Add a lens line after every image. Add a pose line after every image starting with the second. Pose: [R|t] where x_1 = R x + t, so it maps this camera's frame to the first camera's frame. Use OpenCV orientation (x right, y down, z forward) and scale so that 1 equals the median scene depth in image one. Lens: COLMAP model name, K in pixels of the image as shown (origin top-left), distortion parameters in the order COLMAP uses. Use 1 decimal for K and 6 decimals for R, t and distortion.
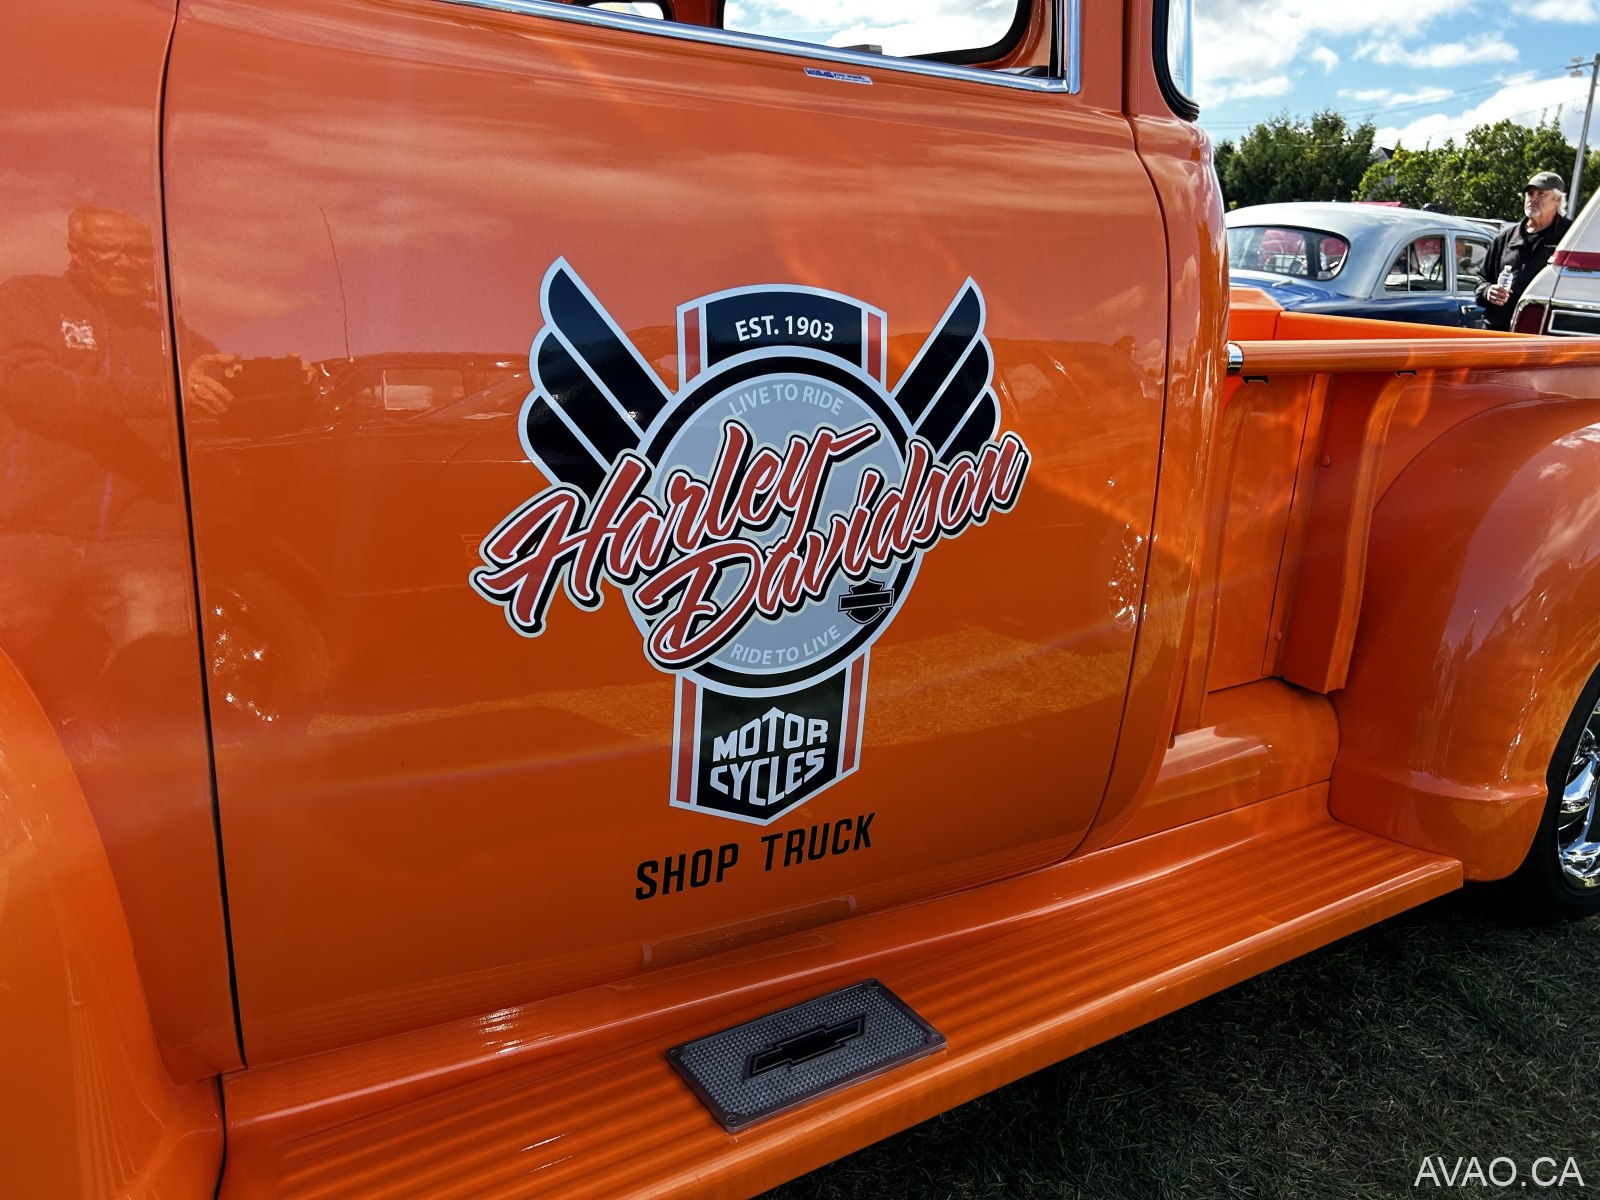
lens RADIAL K [[1202.8, 0, 752.9], [0, 1202.8, 573.9], [0, 0, 1]] dist [0.091119, -0.100082]
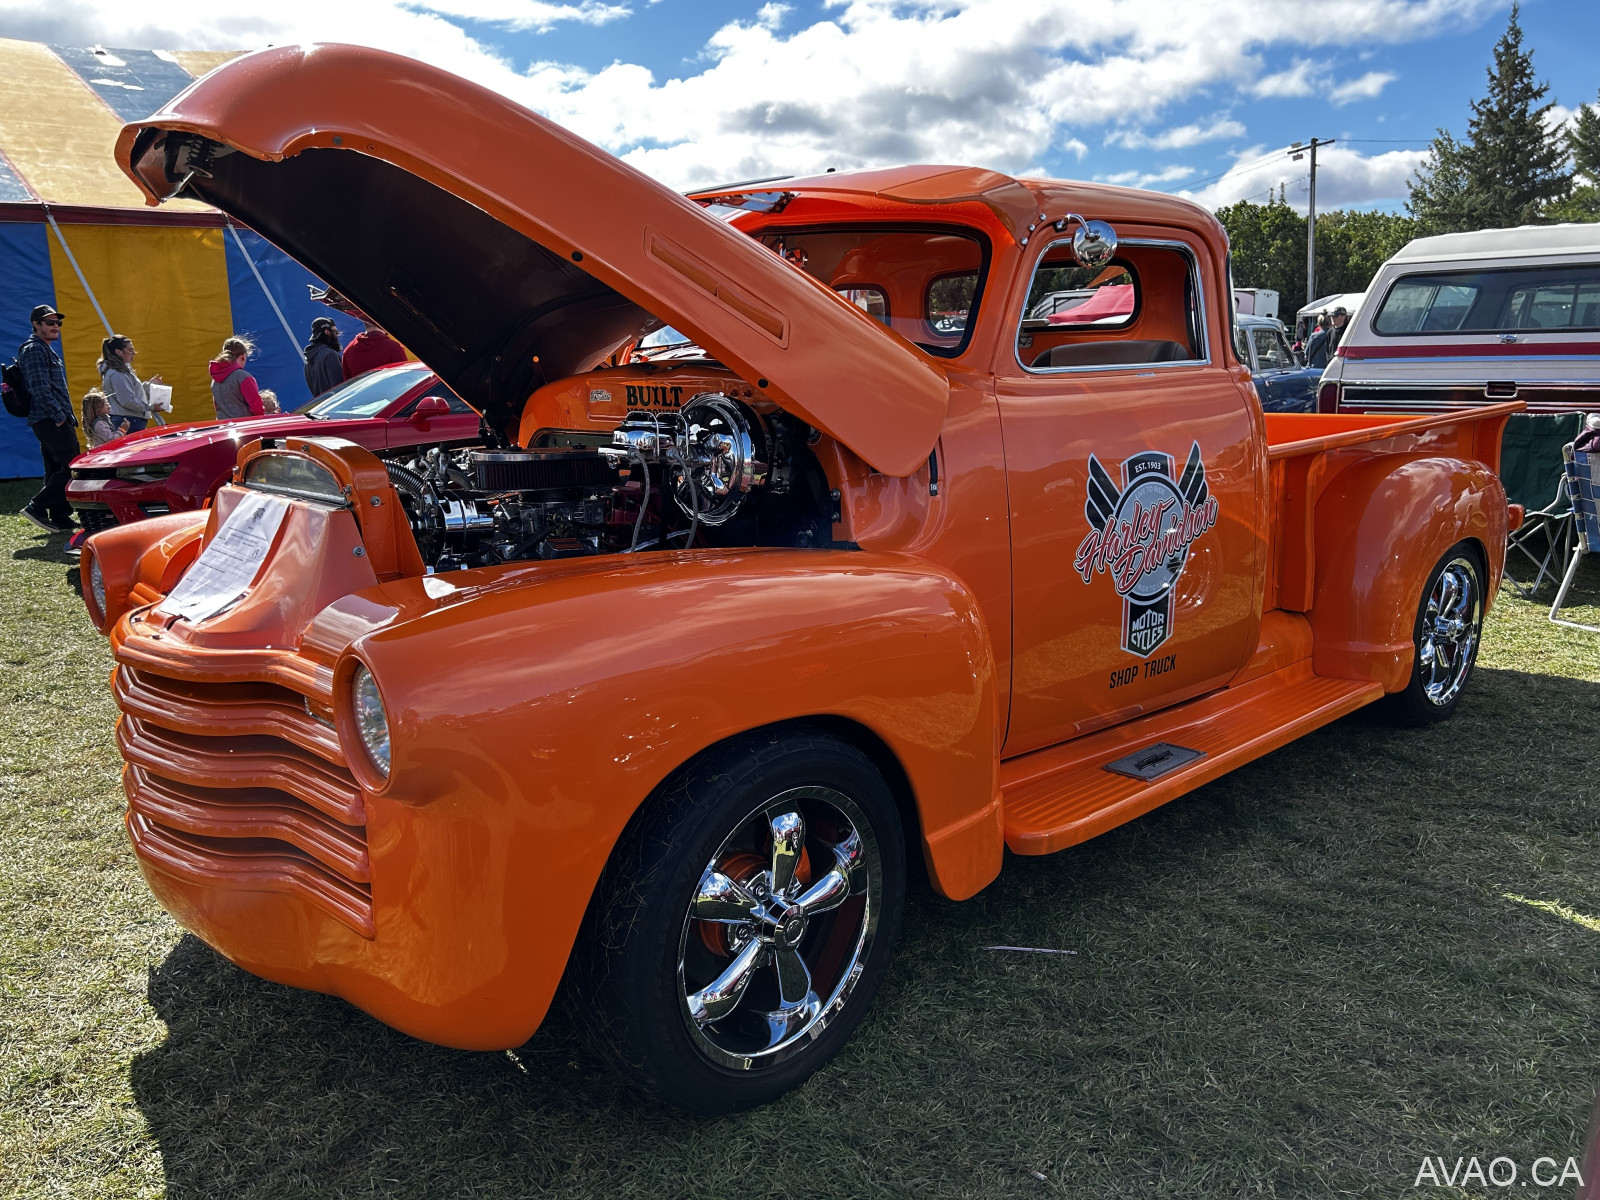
lens RADIAL K [[1251.7, 0, 800.0], [0, 1251.7, 600.0], [0, 0, 1]] dist [0.101452, -0.002208]
pose [[0.976694, -0.124173, 0.175070, -1.168605], [0.136502, 0.988810, -0.060186, 0.149306], [-0.165637, 0.082680, 0.982715, -1.523837]]
